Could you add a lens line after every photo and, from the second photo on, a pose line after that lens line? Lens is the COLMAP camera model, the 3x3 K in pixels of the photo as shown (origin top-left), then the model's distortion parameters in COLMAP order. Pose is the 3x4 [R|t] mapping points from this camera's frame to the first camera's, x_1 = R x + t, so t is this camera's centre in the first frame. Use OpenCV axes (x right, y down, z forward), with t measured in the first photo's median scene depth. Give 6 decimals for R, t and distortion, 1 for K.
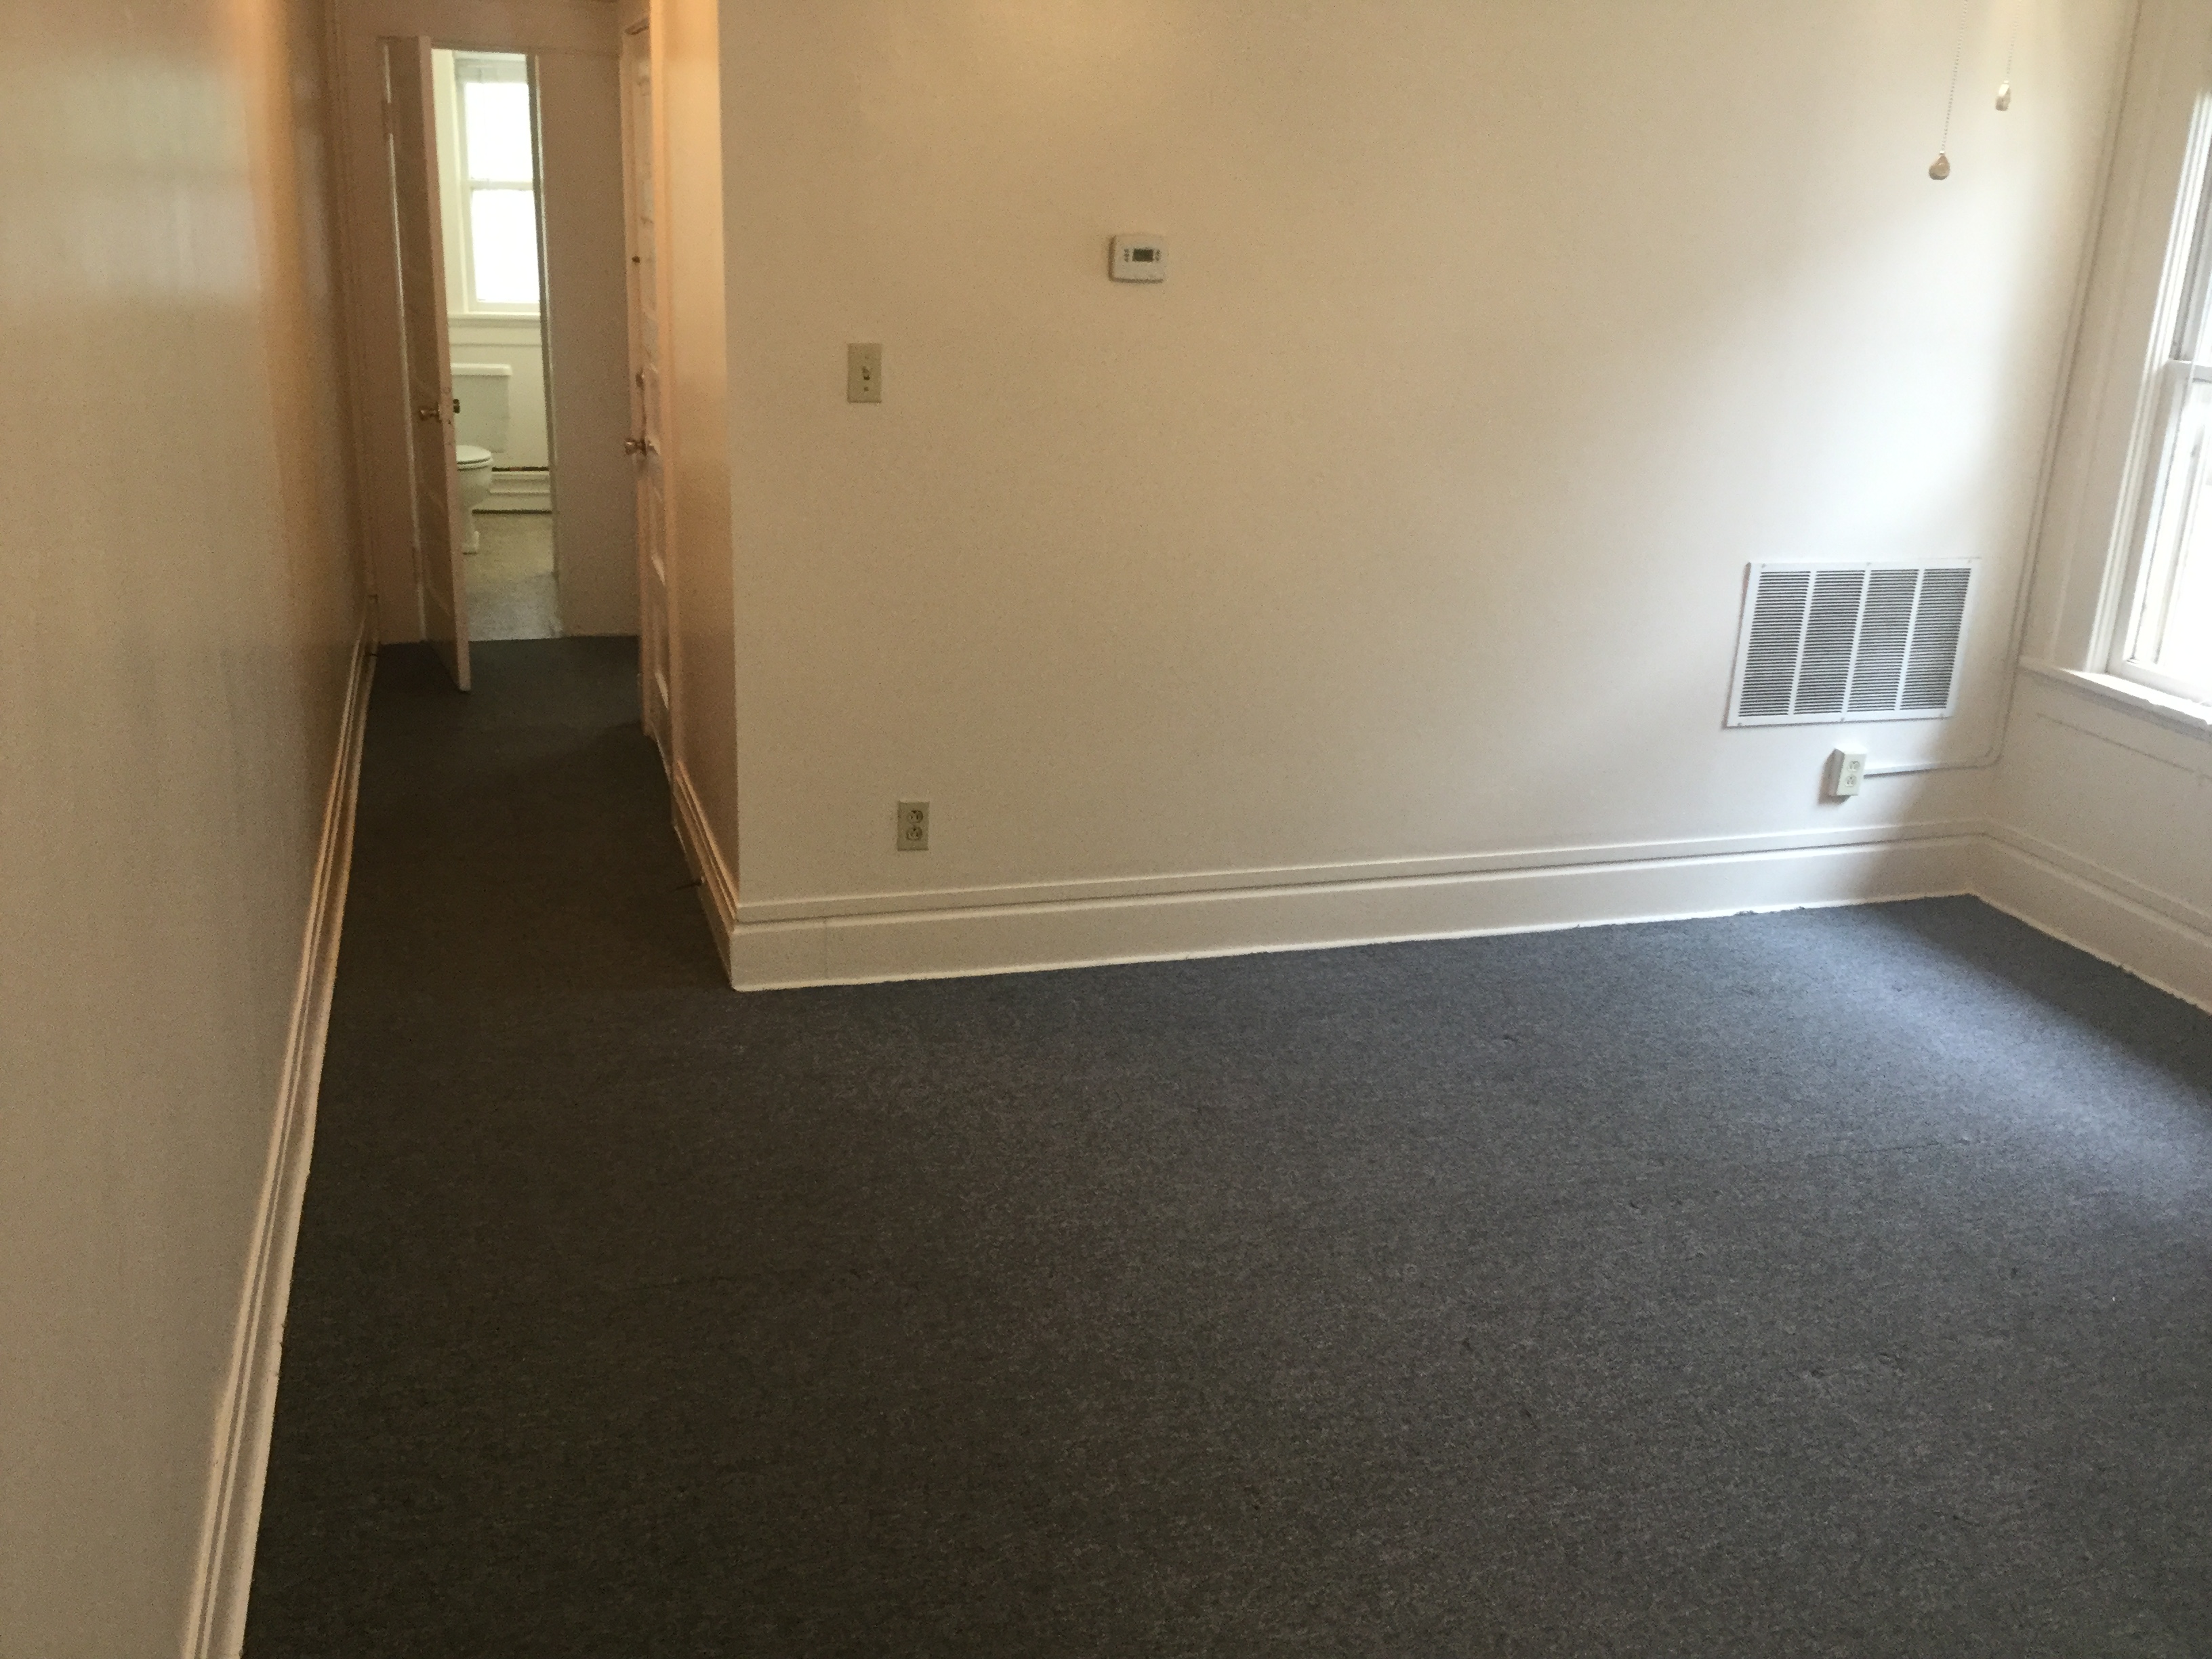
lens RADIAL K [[1964.6, 0, 1102.0], [0, 1964.6, 830.9], [0, 0, 1]] dist [0.003537, -0.006759]
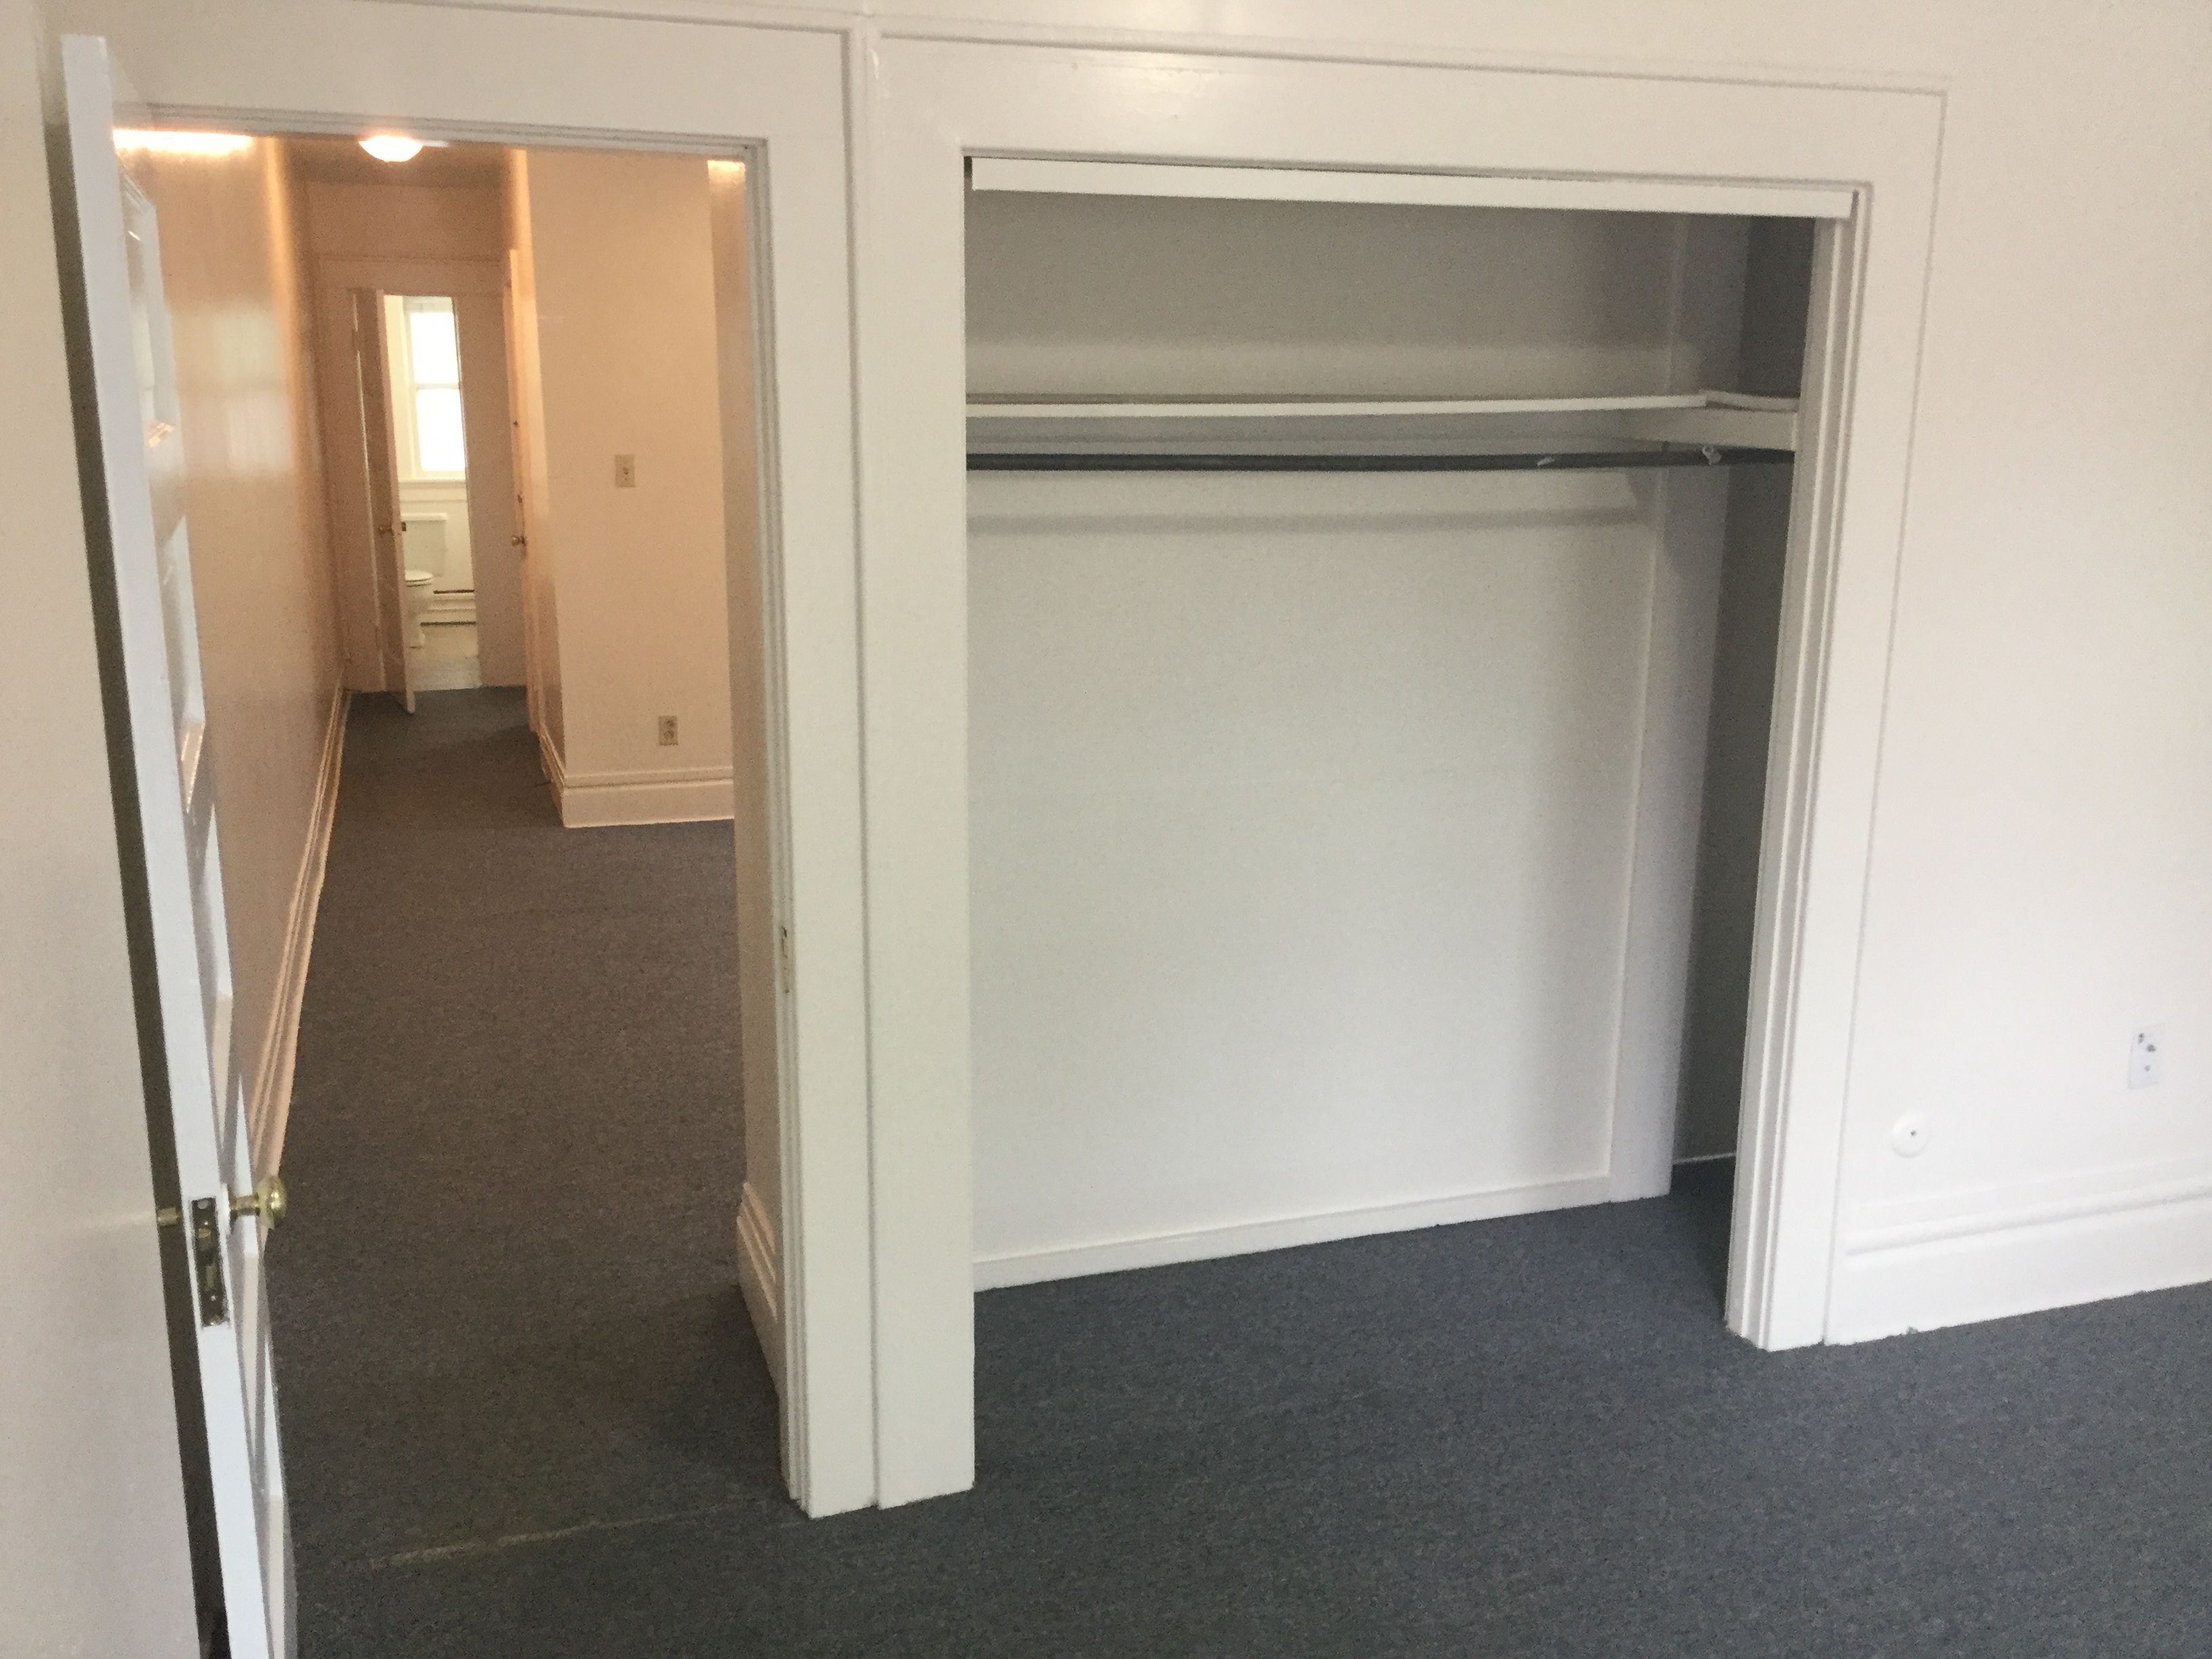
lens RADIAL K [[1964.6, 0, 1109.3], [0, 1964.6, 826.8], [0, 0, 1]] dist [0.003537, -0.006759]
pose [[0.998856, -0.042867, 0.021193, 0.158334], [0.044618, 0.994891, -0.090557, 0.161279], [-0.017202, 0.091399, 0.995666, -0.453982]]
